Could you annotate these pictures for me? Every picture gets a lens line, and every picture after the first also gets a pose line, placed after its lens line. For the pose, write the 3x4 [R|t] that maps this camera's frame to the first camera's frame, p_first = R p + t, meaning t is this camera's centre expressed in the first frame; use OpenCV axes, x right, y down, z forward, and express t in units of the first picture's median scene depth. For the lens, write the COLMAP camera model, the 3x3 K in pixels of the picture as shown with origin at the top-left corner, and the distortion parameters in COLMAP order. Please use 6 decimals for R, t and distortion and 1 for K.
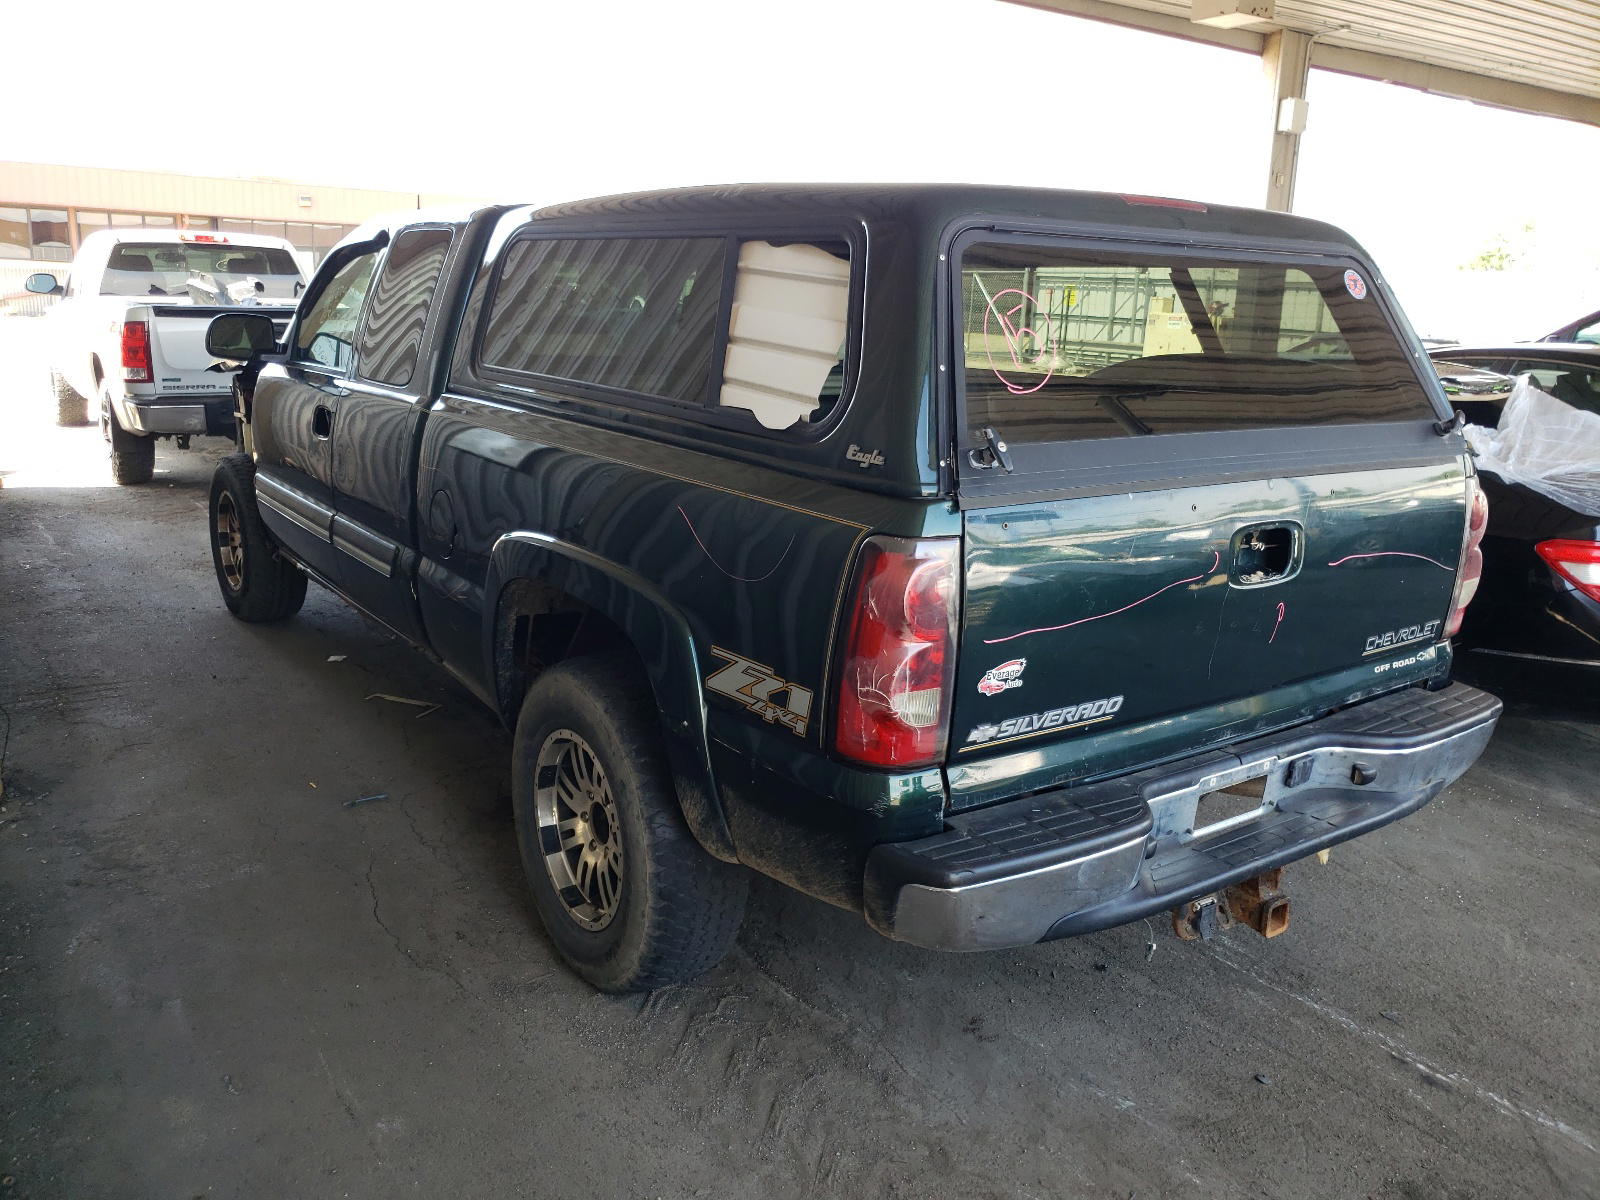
lens RADIAL K [[1242.5, 0, 788.9], [0, 1242.5, 593.7], [0, 0, 1]] dist [0.013969, -0.003703]
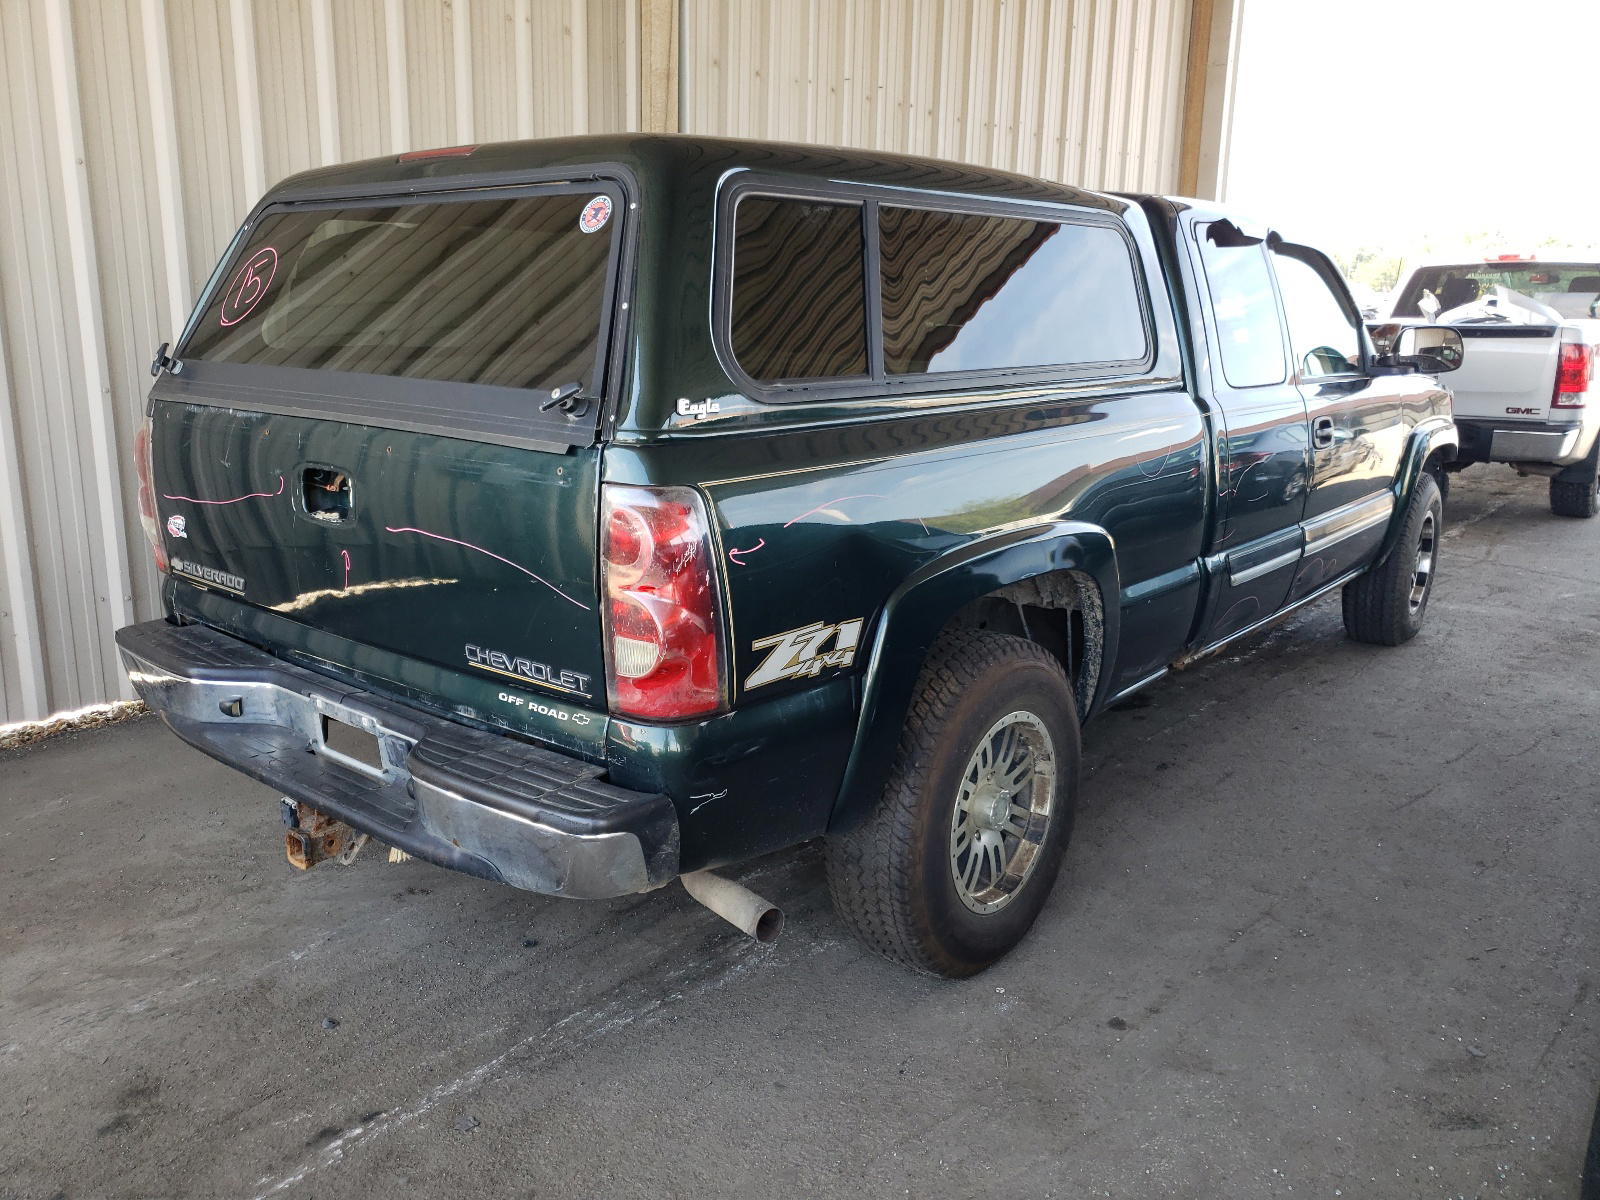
lens RADIAL K [[1242.5, 0, 788.9], [0, 1242.5, 593.7], [0, 0, 1]] dist [0.013969, -0.003703]
pose [[0.264294, 0.194793, -0.944566, 1.285178], [-0.225957, 0.964638, 0.135709, -0.157265], [0.937599, 0.177565, 0.298963, 0.929222]]
